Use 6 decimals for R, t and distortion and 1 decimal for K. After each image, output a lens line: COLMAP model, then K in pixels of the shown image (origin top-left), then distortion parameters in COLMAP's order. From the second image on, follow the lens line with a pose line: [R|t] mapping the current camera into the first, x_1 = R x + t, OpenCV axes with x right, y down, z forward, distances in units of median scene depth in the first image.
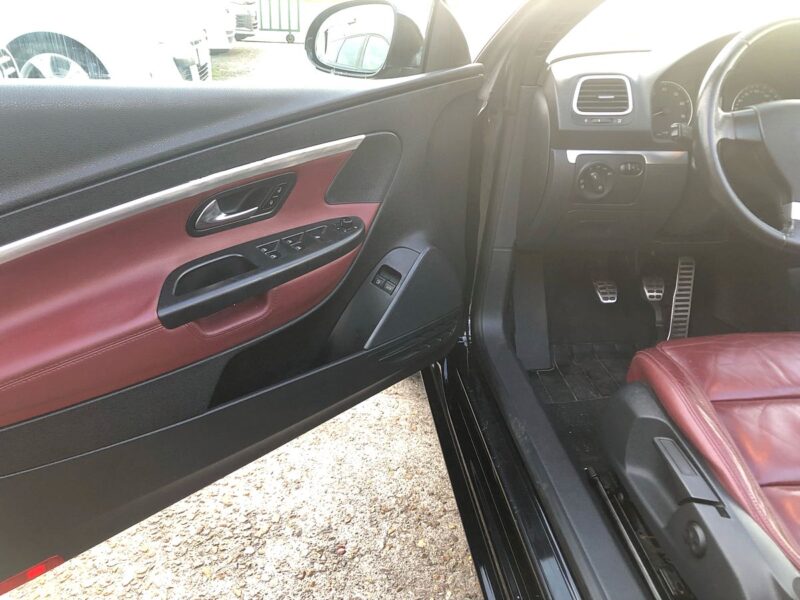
lens RADIAL K [[674.0, 0, 400.0], [0, 674.0, 300.0], [0, 0, 1]] dist [-0.053615, 0.143540]
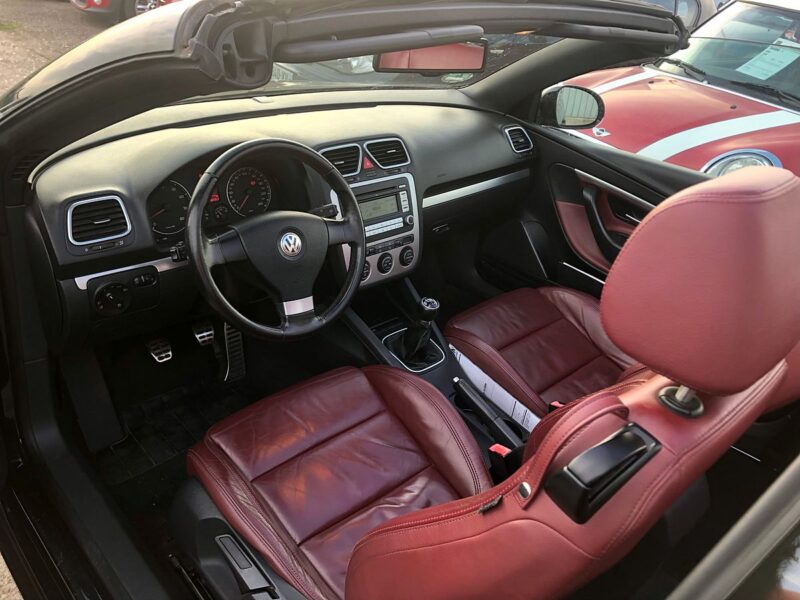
lens RADIAL K [[674.0, 0, 400.0], [0, 674.0, 300.0], [0, 0, 1]] dist [-0.053615, 0.143540]
pose [[0.816358, -0.245275, 0.522876, 0.115824], [0.172977, 0.967618, 0.183830, -0.292789], [-0.551033, -0.059626, 0.832350, -0.092356]]
